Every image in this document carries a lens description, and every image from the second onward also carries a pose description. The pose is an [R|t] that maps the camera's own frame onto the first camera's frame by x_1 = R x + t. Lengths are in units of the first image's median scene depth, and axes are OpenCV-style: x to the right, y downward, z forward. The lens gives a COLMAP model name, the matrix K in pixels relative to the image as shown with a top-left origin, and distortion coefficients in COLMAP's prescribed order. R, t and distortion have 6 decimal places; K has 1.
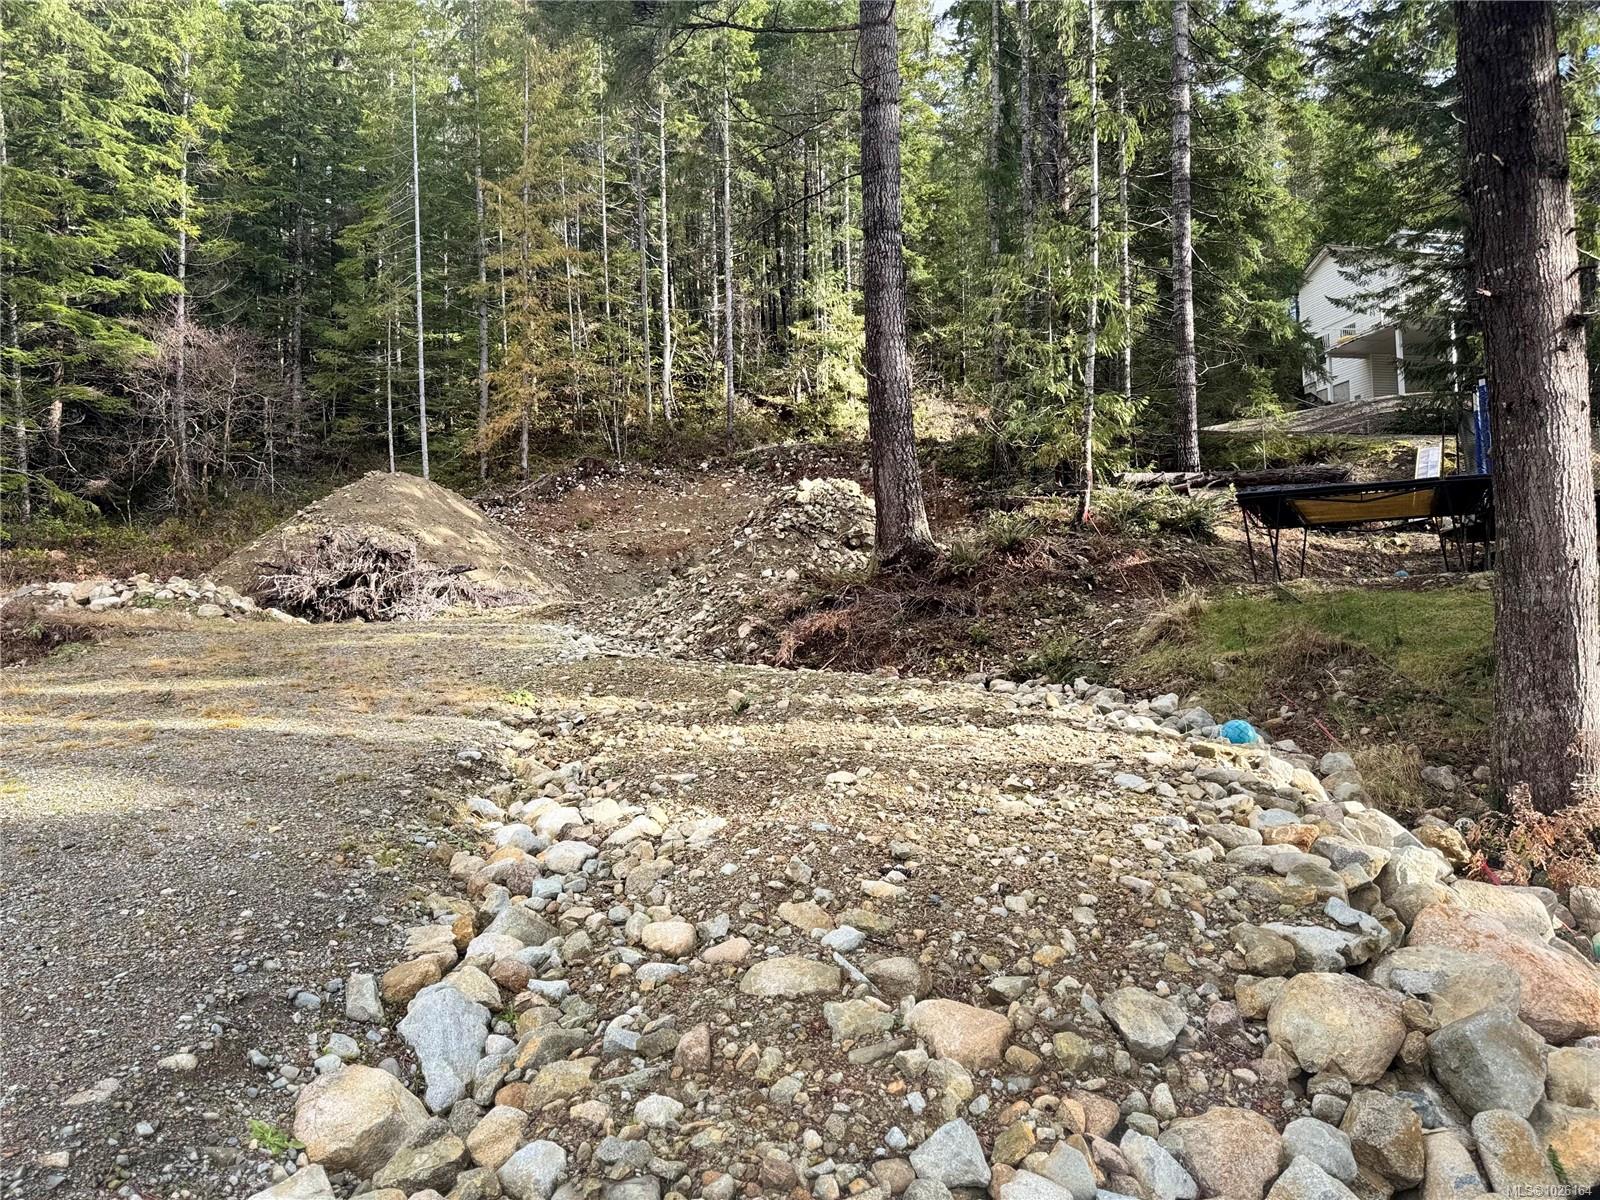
lens RADIAL K [[1286.1, 0, 800.0], [0, 1286.1, 600.0], [0, 0, 1]] dist [0.054777, -0.000177]
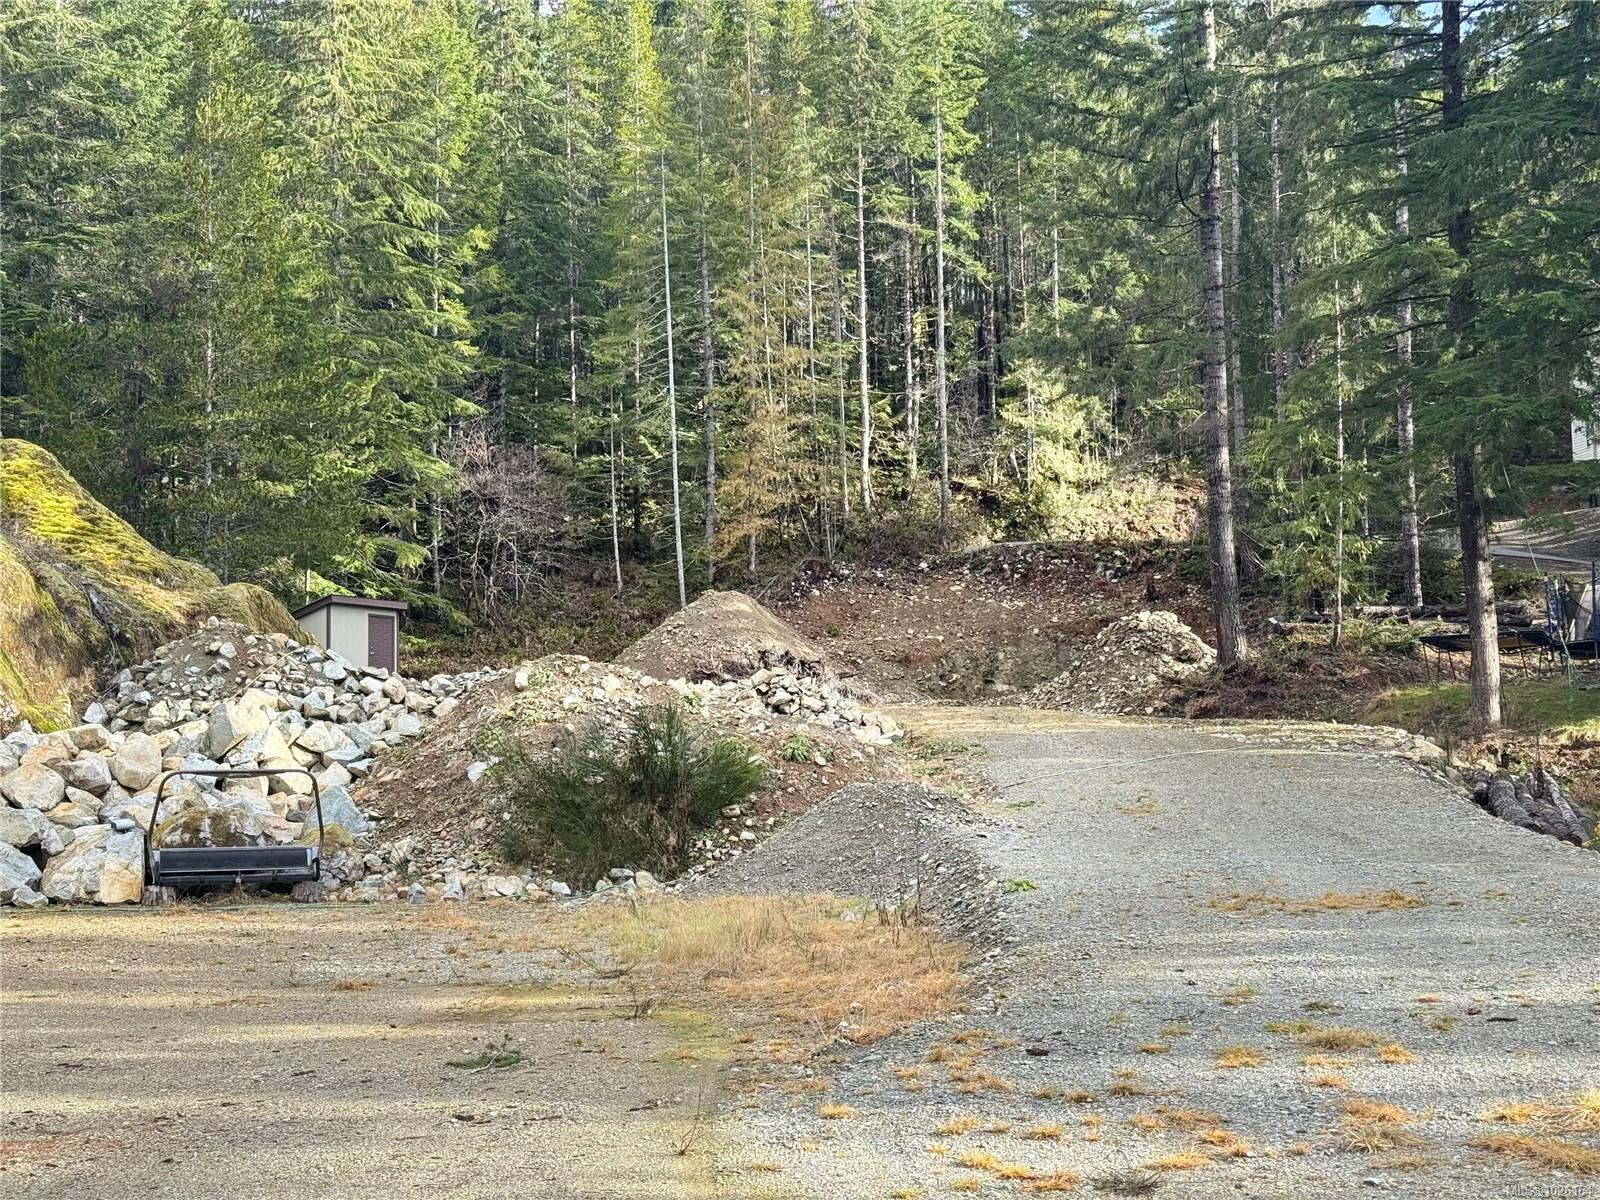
lens RADIAL K [[2313.7, 0, 800.0], [0, 2313.7, 600.0], [0, 0, 1]] dist [0.018103, -0.002533]
pose [[1.000000, 0.000442, 0.000441, -0.206084], [-0.000417, 0.998393, -0.056668, 0.020967], [-0.000466, 0.056668, 0.998393, -0.860720]]
